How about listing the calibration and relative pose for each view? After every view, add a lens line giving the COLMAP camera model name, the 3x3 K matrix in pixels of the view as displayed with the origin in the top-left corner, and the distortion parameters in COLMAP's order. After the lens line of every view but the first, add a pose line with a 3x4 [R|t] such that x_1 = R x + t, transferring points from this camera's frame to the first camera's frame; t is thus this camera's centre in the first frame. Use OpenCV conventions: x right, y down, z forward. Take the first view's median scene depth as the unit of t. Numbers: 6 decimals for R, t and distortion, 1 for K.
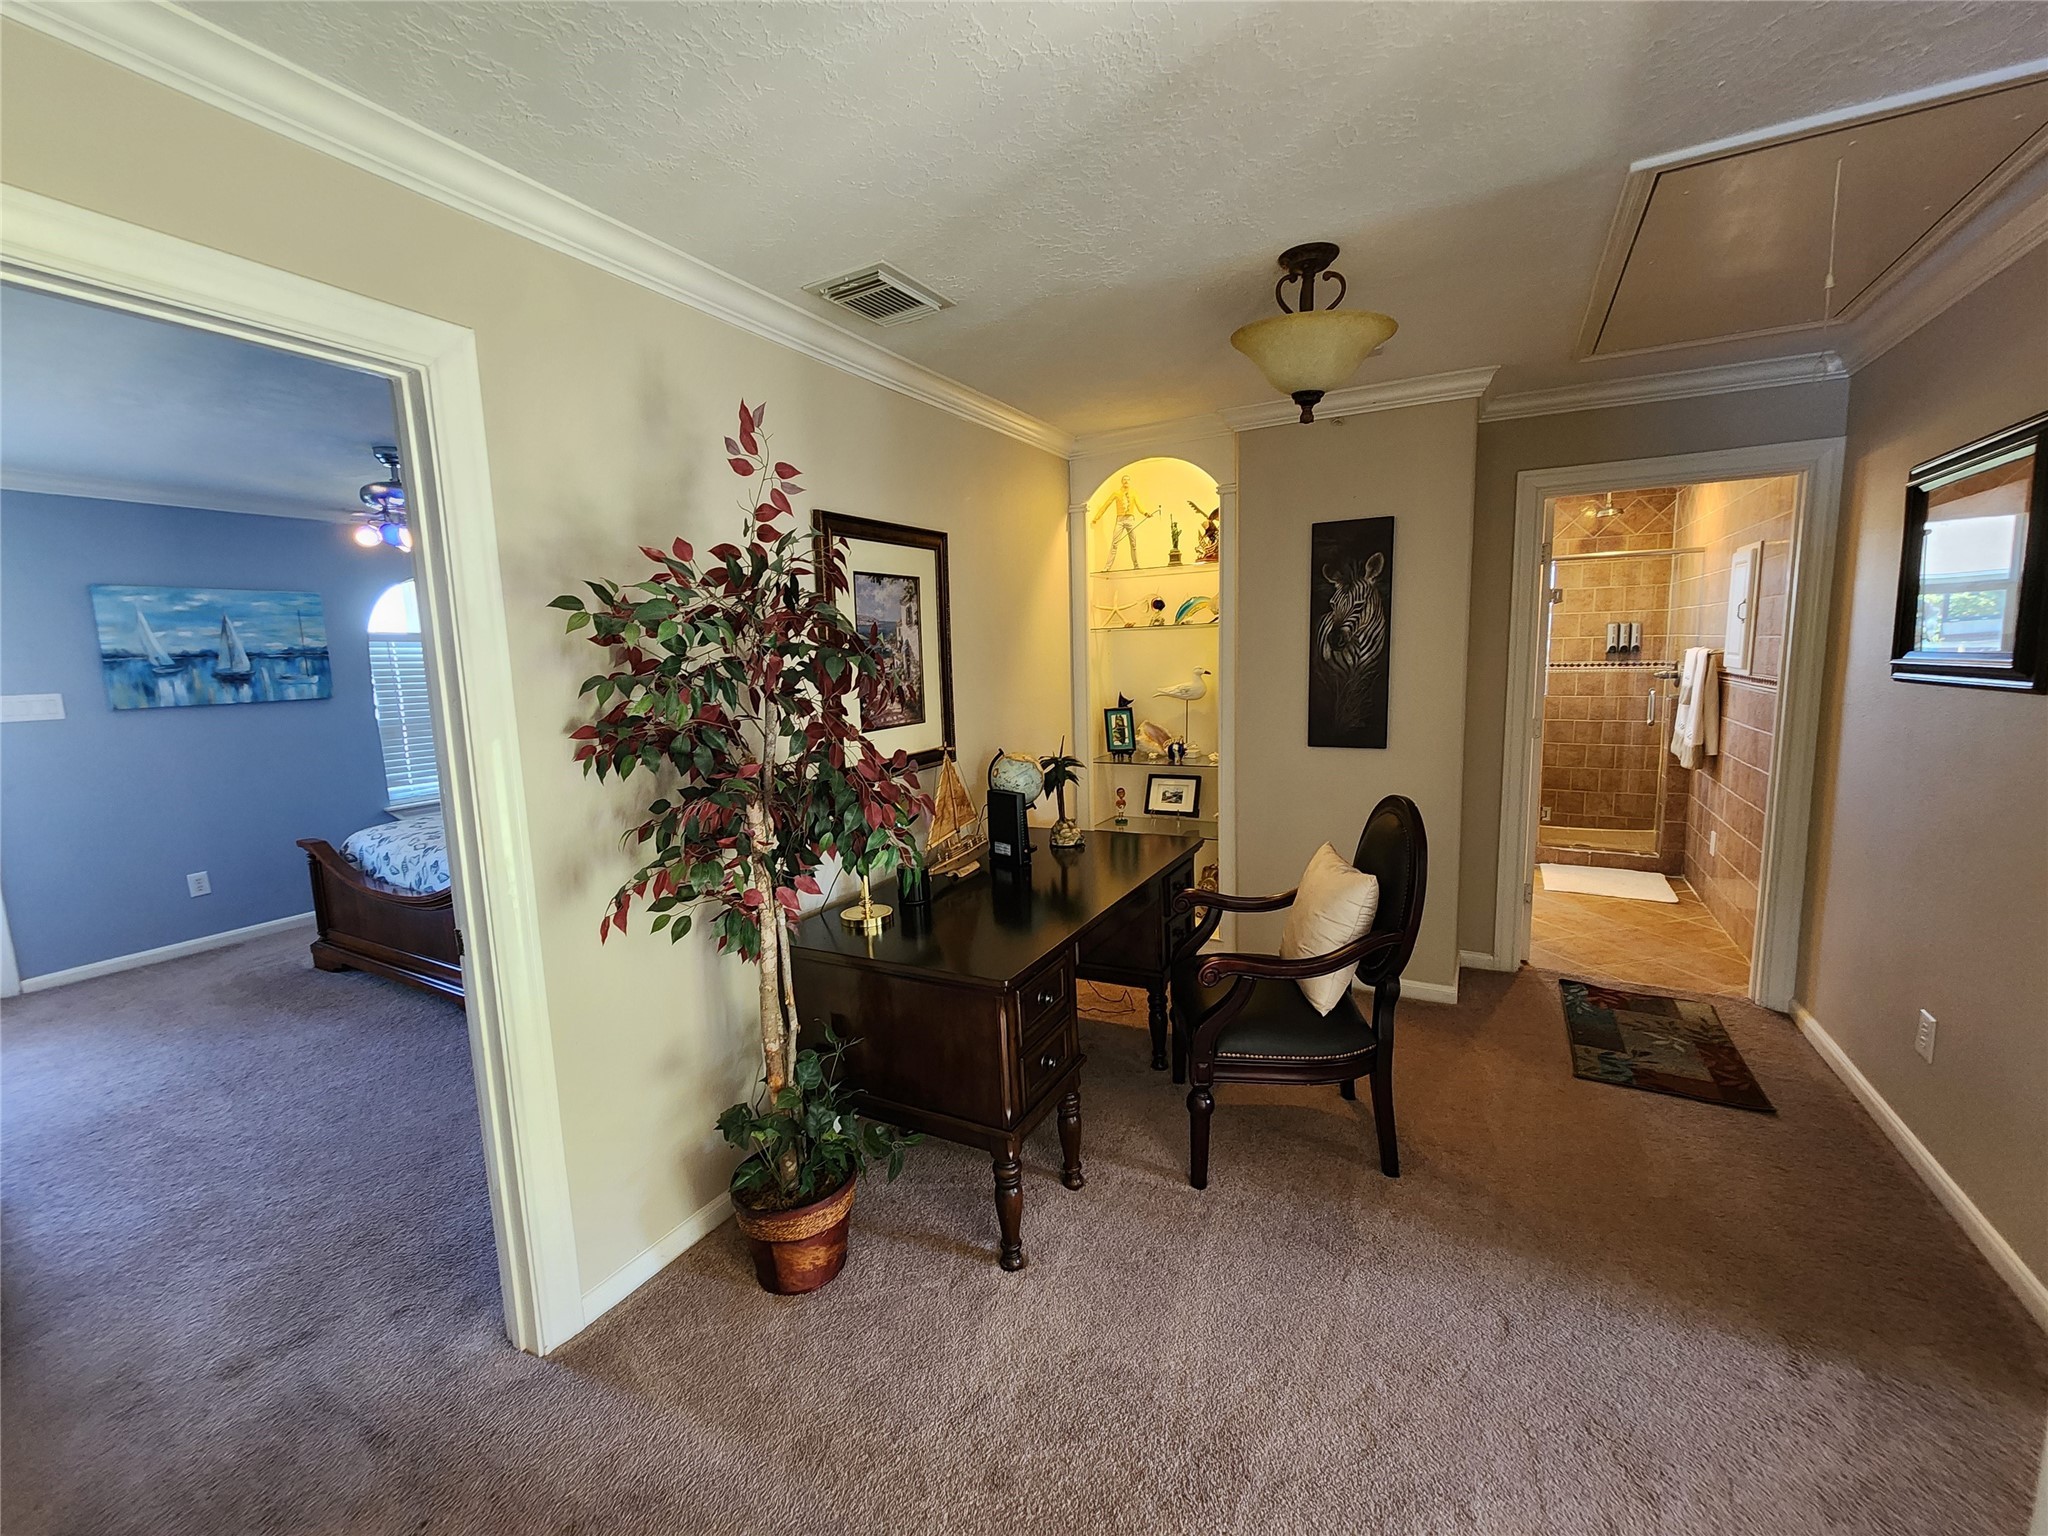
lens RADIAL K [[840.1, 0, 1020.9], [0, 840.1, 761.2], [0, 0, 1]] dist [0.007529, -0.000634]
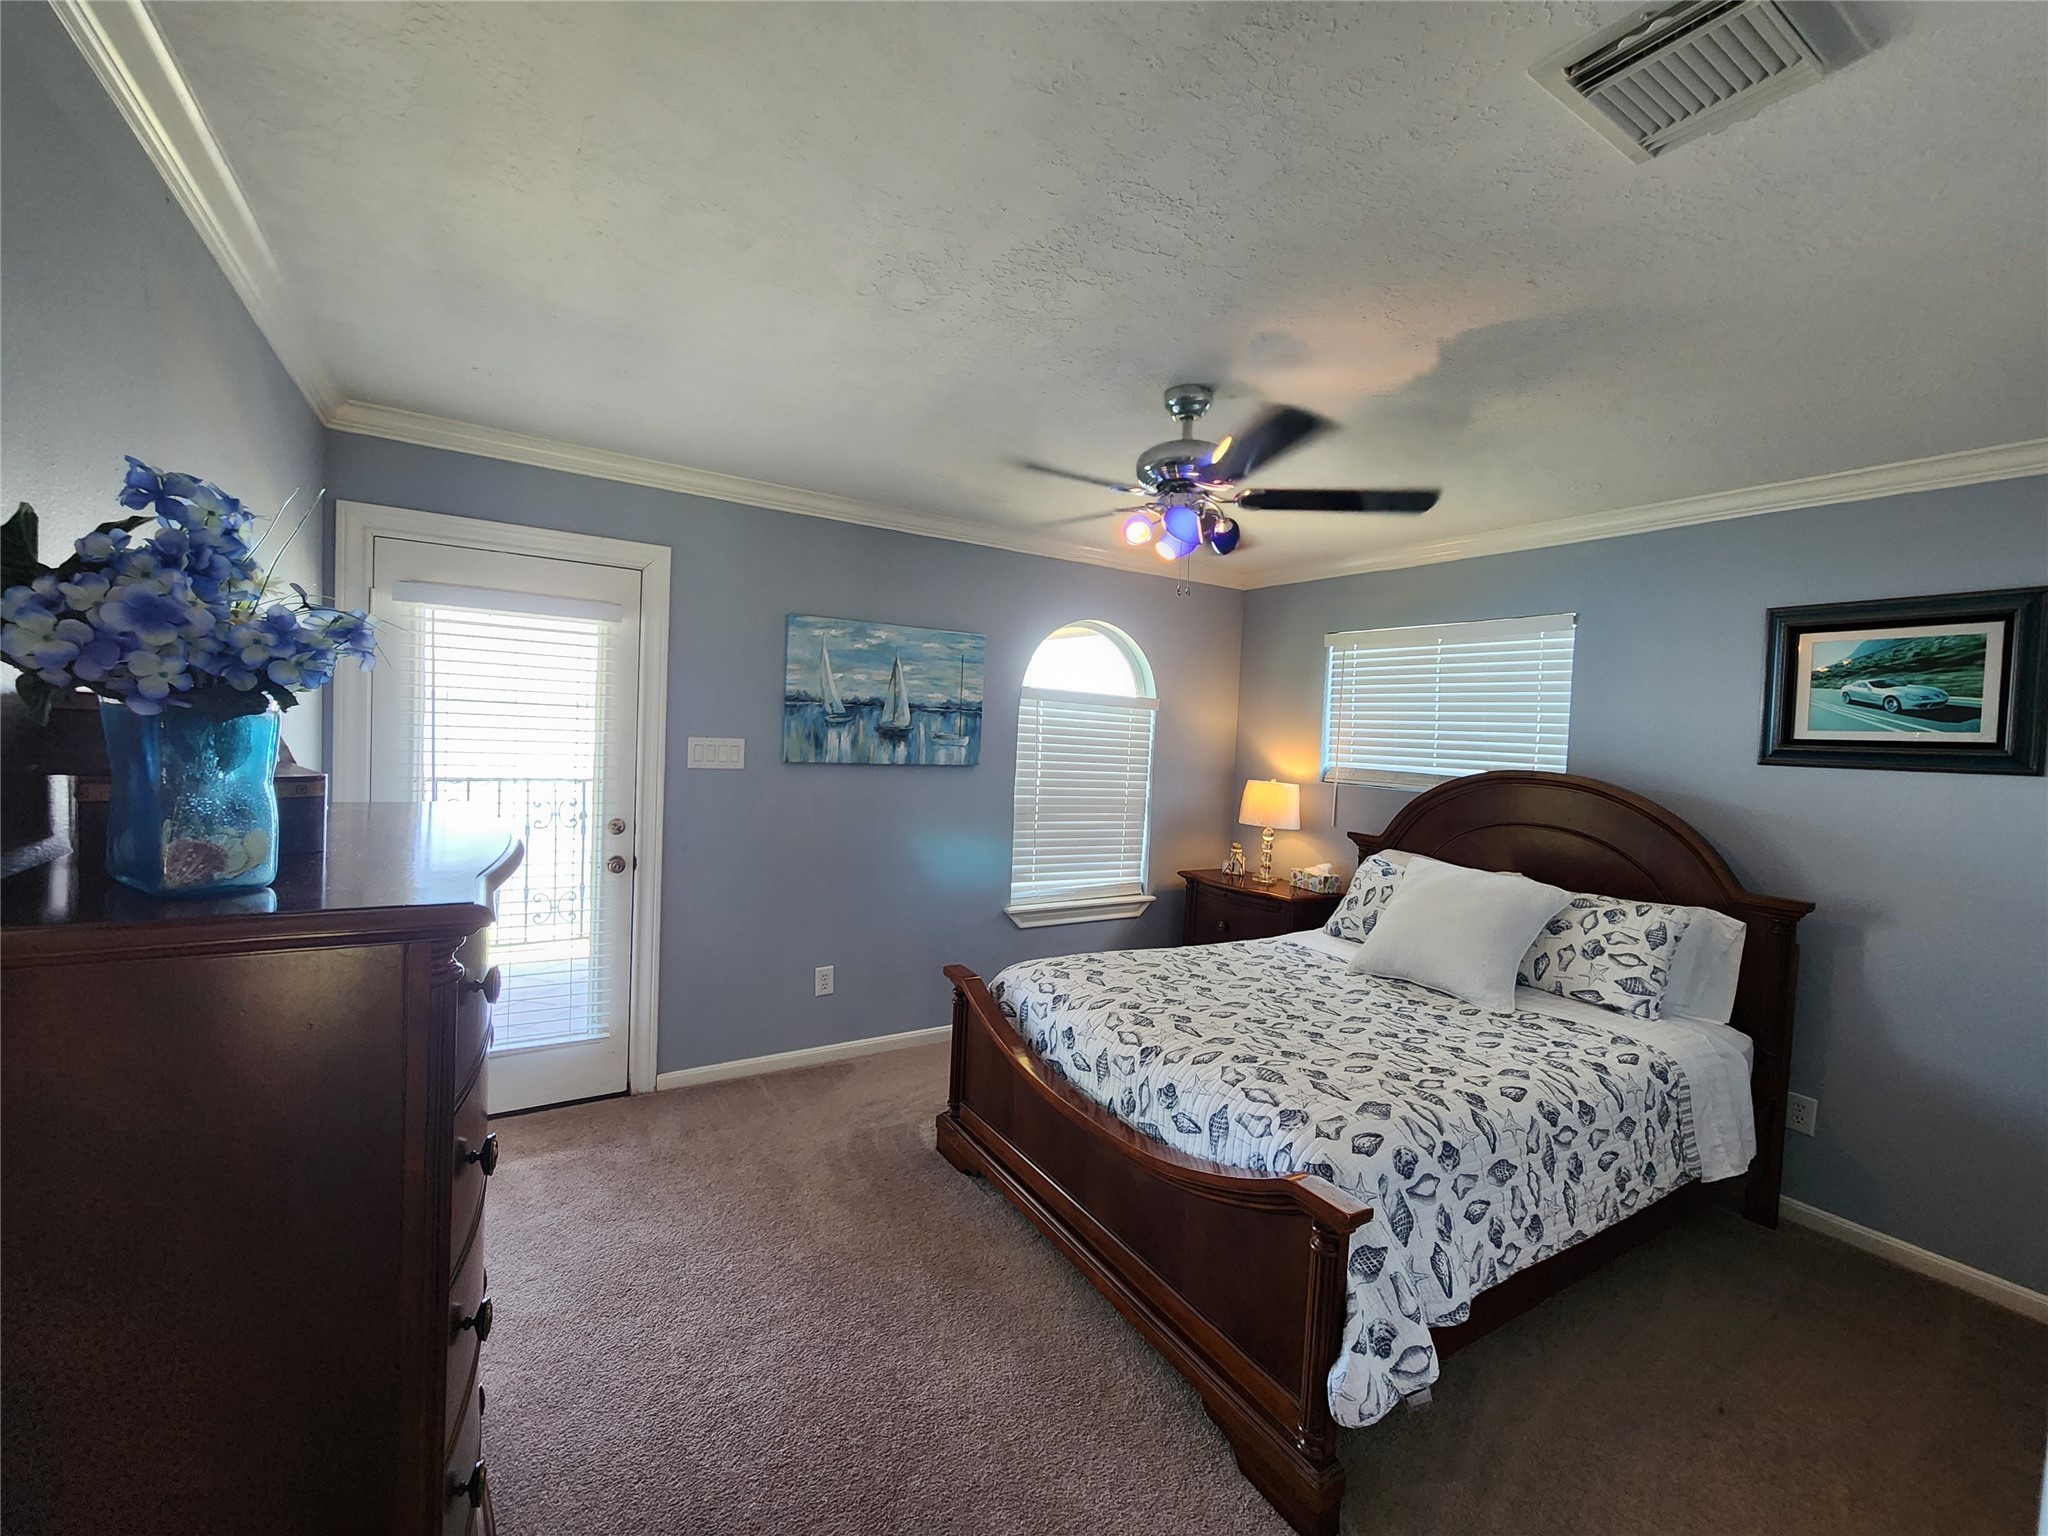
lens RADIAL K [[840.1, 0, 1021.5], [0, 840.1, 763.8], [0, 0, 1]] dist [0.007529, -0.000634]
pose [[0.868664, 0.087876, -0.487545, -0.440667], [-0.134253, 0.989072, -0.060927, -0.037879], [0.476863, 0.118380, 0.870969, 0.368772]]
